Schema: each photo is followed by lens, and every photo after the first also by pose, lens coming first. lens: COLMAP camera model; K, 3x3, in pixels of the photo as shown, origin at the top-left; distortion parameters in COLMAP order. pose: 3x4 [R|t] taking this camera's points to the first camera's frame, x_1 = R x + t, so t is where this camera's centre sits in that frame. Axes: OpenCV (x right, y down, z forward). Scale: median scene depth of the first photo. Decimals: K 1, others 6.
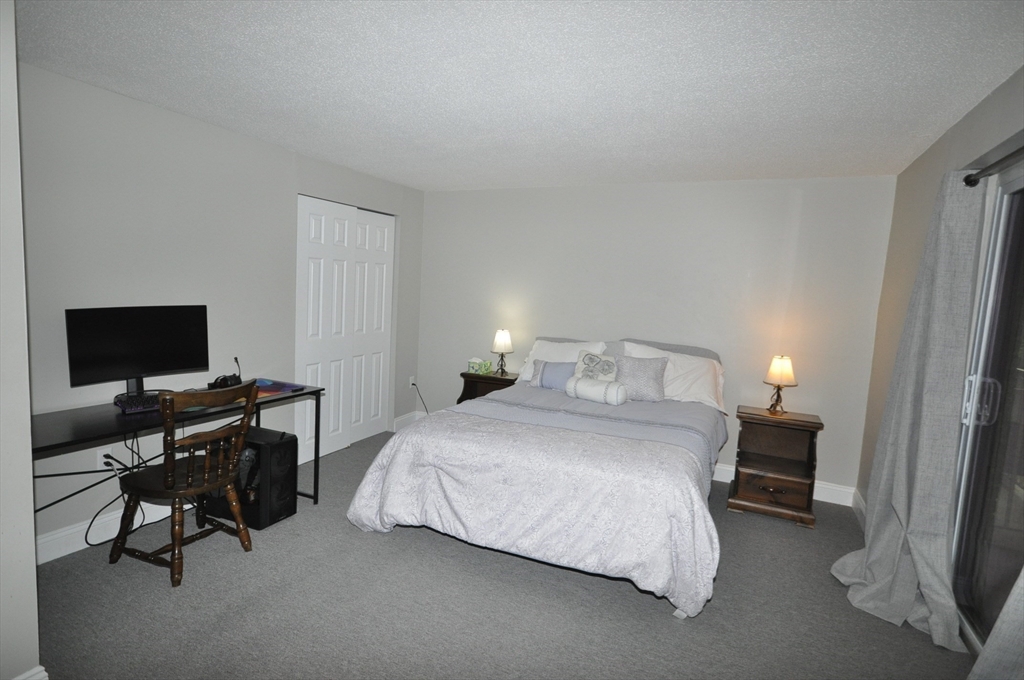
lens RADIAL K [[527.6, 0, 509.9], [0, 527.6, 351.7], [0, 0, 1]] dist [0.025434, -0.014142]
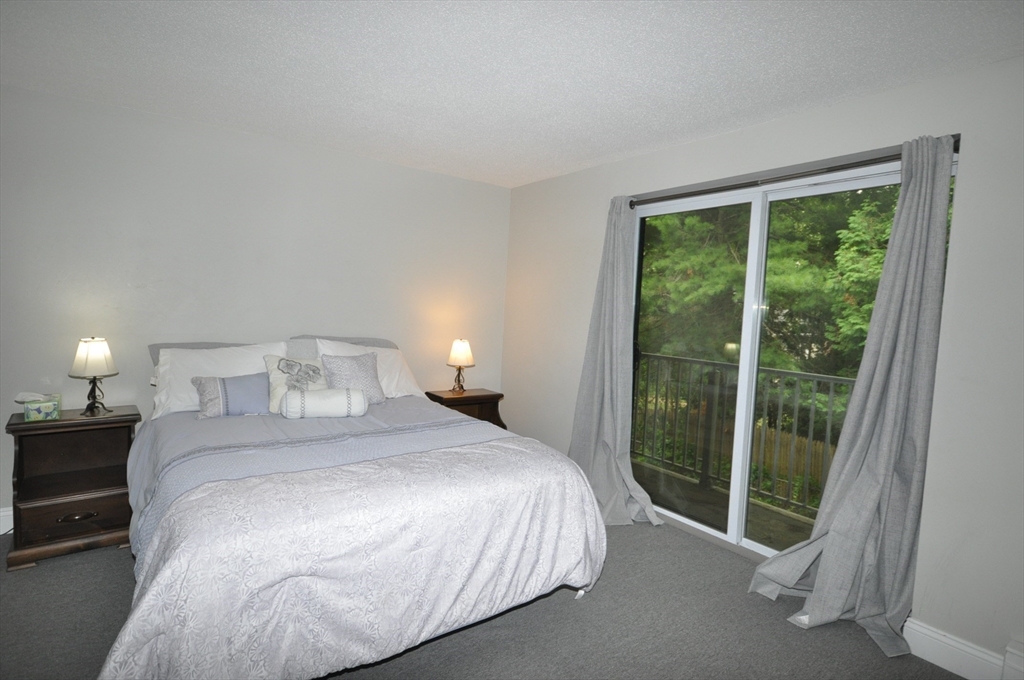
lens RADIAL K [[527.6, 0, 509.9], [0, 527.6, 351.7], [0, 0, 1]] dist [0.025434, -0.014142]
pose [[0.512949, -0.104290, 0.852060, -0.363042], [0.085359, 0.993870, 0.070260, -0.035404], [-0.854164, 0.036691, 0.518707, 0.358743]]
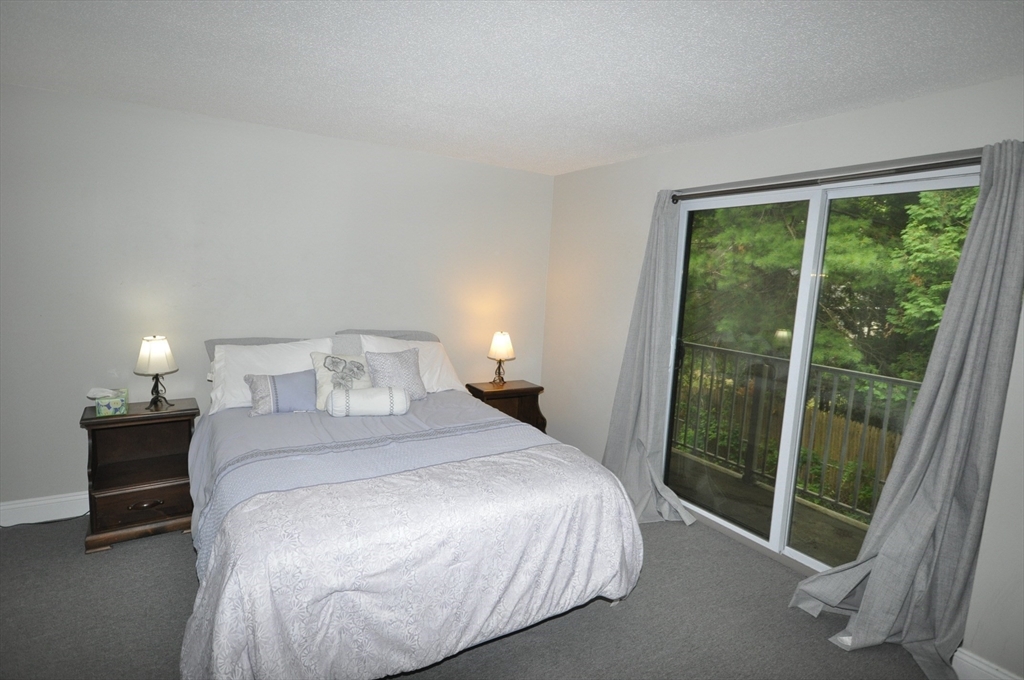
lens RADIAL K [[527.6, 0, 509.9], [0, 527.6, 351.7], [0, 0, 1]] dist [0.025434, -0.014142]
pose [[0.580148, -0.146486, 0.801231, -0.353234], [0.081441, 0.989198, 0.121882, -0.084256], [-0.810430, -0.005456, 0.585811, 0.356070]]
